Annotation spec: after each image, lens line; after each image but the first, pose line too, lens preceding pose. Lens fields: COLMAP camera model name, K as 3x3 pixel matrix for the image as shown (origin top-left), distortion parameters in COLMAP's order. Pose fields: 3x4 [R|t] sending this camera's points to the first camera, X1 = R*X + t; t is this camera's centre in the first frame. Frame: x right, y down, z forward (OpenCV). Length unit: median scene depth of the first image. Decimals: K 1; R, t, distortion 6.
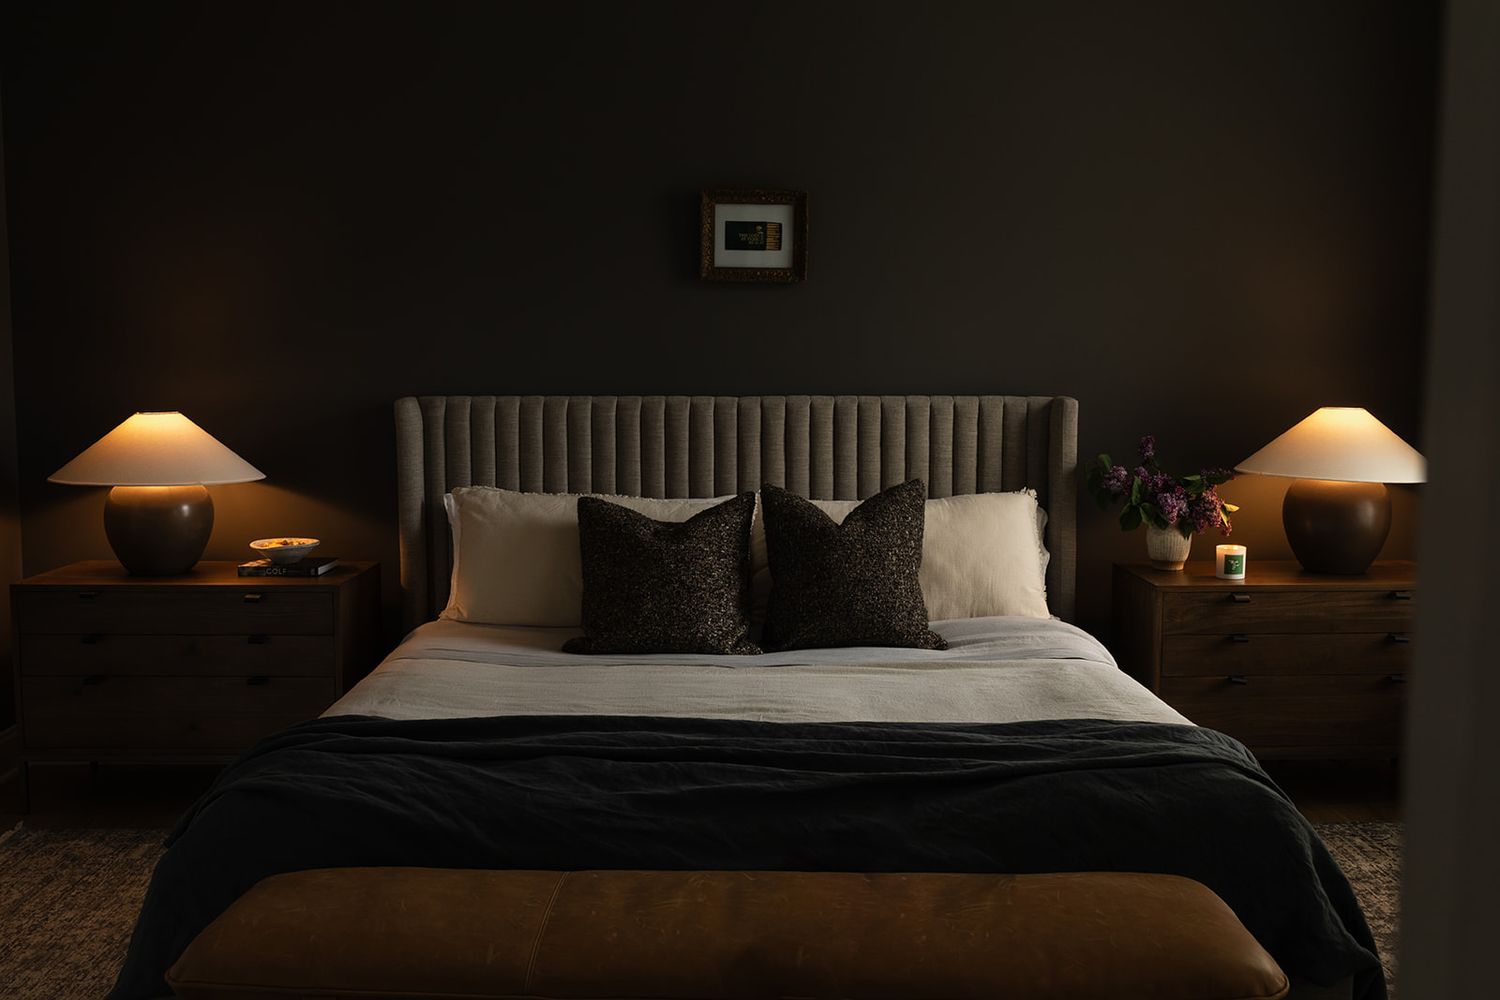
lens RADIAL K [[1418.6, 0, 750.0], [0, 1418.6, 500.0], [0, 0, 1]] dist [-0.004200, 0.013906]
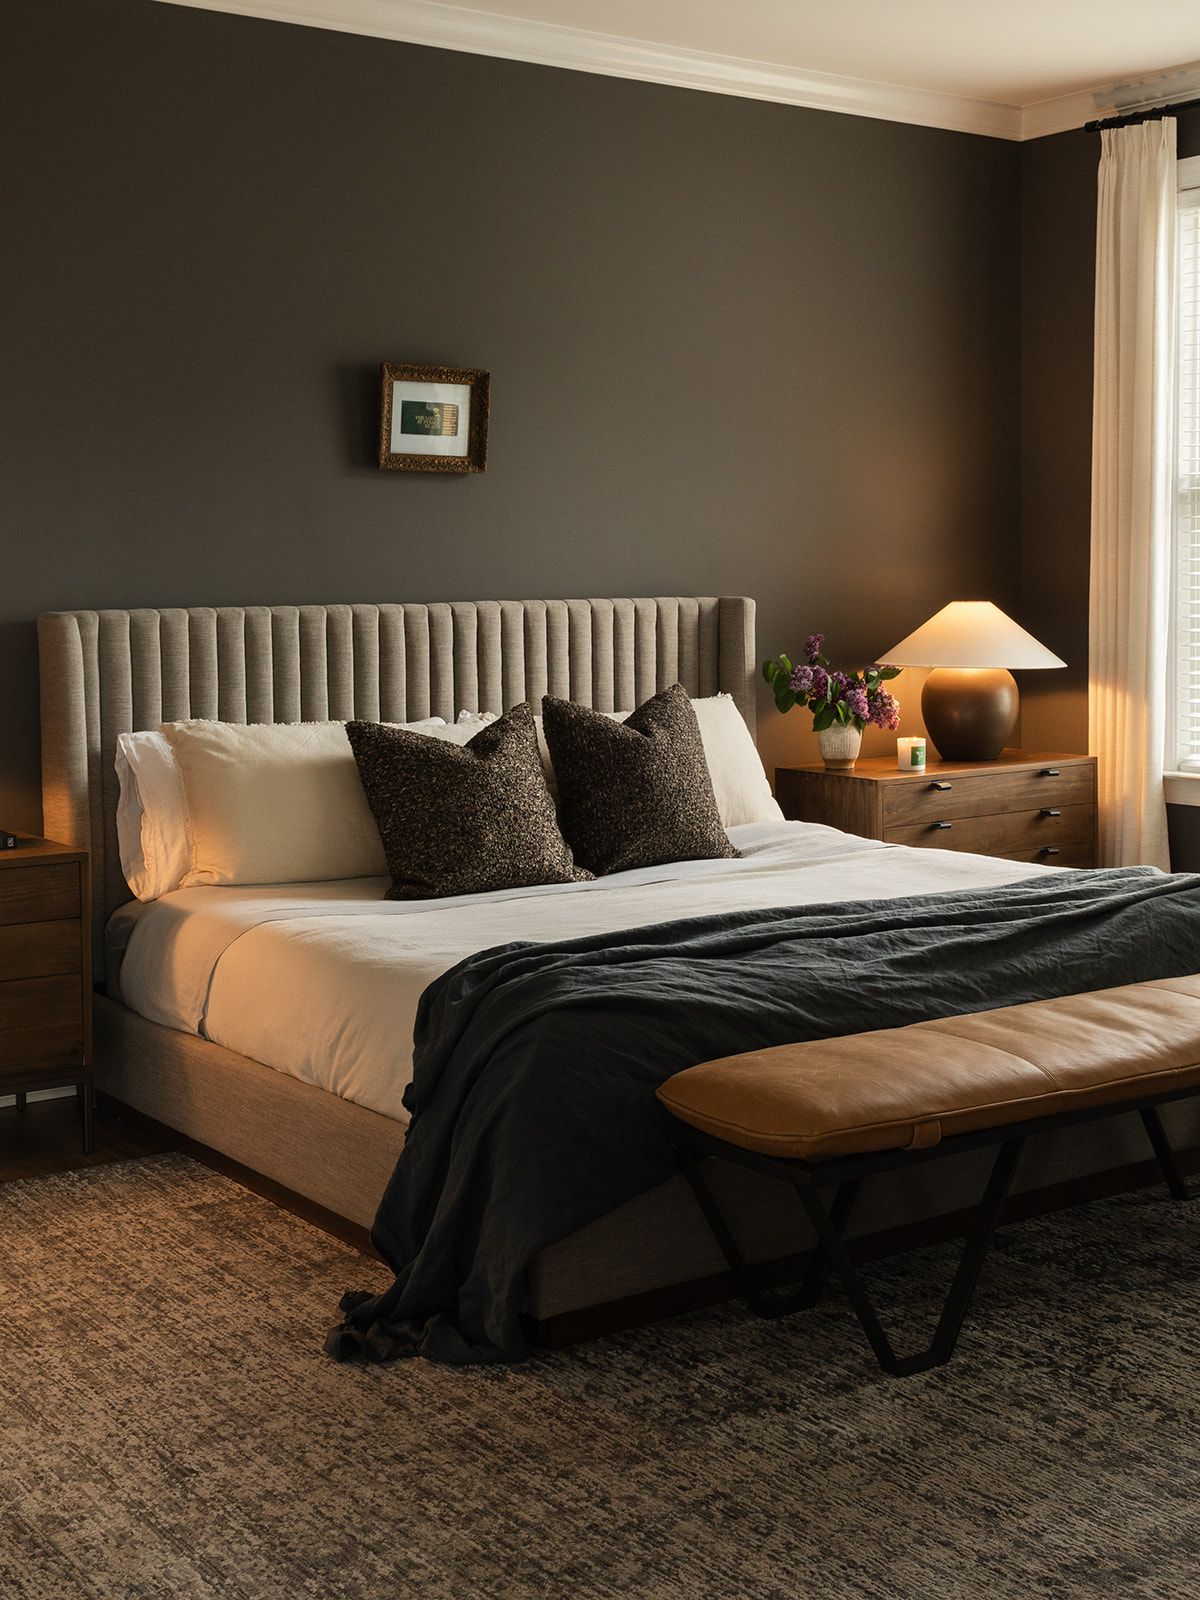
lens RADIAL K [[2040.4, 0, 643.9], [0, 2040.4, 674.0], [0, 0, 1]] dist [-0.001255, 0.006187]
pose [[0.818527, -0.039885, 0.573082, -0.642658], [0.069533, 0.997131, -0.029917, 0.016594], [-0.570245, 0.064336, 0.818952, -0.090500]]
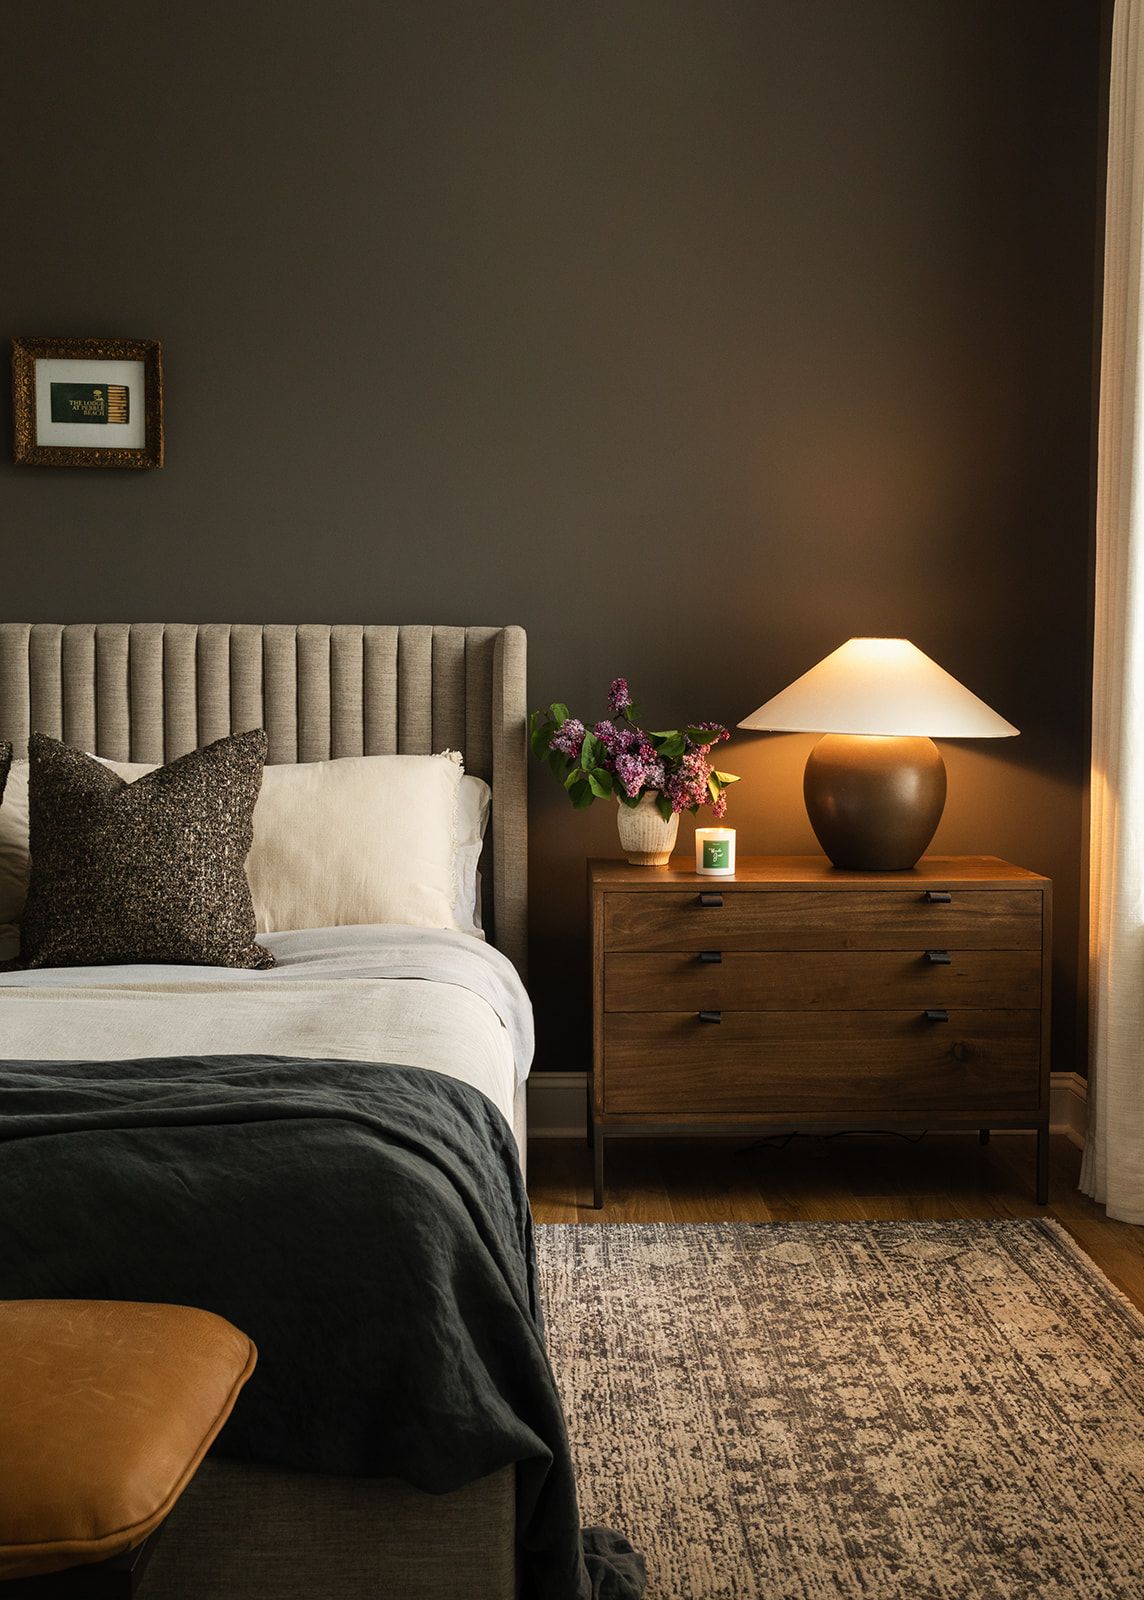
lens RADIAL K [[1667.0, 0, 576.4], [0, 1667.0, 776.6], [0, 0, 1]] dist [0.003659, -0.004370]
pose [[0.999955, 0.005217, 0.007930, 0.257930], [-0.004898, 0.999199, -0.039728, 0.039045], [-0.008131, 0.039687, 0.999179, 0.160794]]
